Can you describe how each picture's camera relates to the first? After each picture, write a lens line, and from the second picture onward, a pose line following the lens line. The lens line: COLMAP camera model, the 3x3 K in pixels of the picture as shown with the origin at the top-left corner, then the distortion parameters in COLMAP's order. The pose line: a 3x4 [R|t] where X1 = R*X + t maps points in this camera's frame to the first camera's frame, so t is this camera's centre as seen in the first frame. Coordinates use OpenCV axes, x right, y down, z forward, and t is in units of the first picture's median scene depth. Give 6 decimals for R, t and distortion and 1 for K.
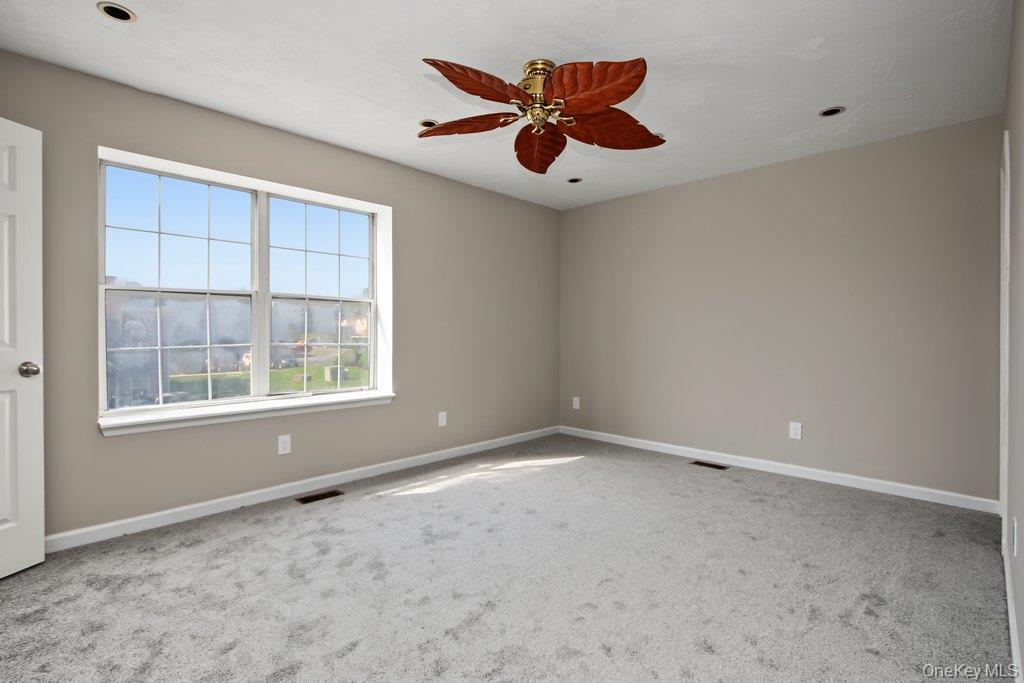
lens RADIAL K [[482.5, 0, 519.4], [0, 482.5, 339.8], [0, 0, 1]] dist [-0.000014, -0.003427]
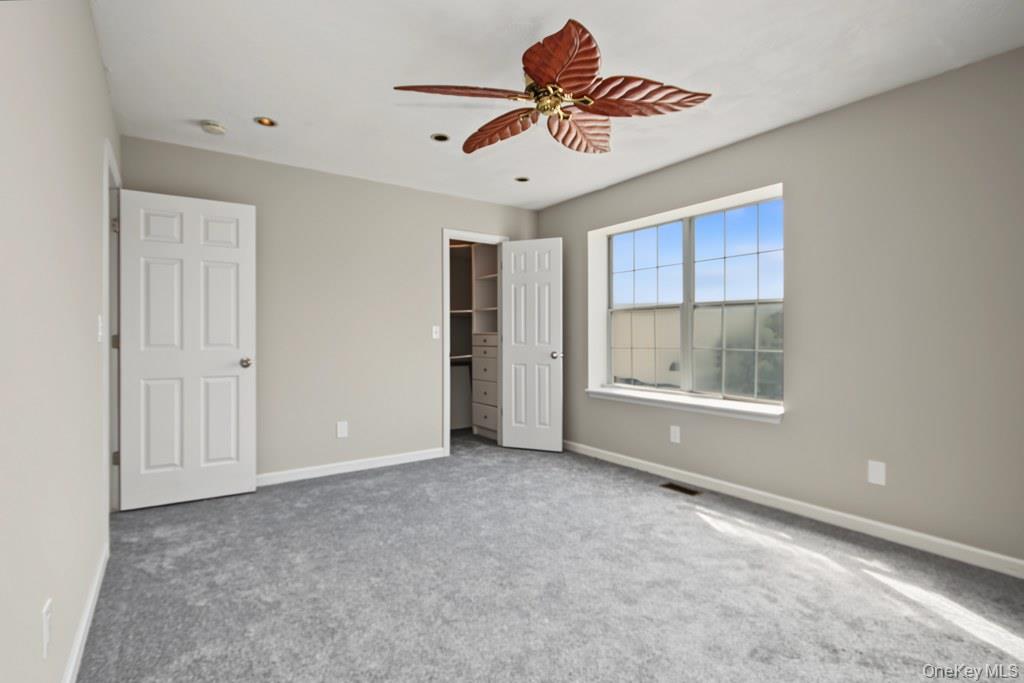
lens RADIAL K [[482.5, 0, 518.5], [0, 482.5, 339.2], [0, 0, 1]] dist [-0.000014, -0.003427]
pose [[-0.183884, -0.000390, -0.982948, 0.682122], [-0.020790, 0.999778, 0.003492, -0.006923], [0.982728, 0.021078, -0.183852, 0.793506]]
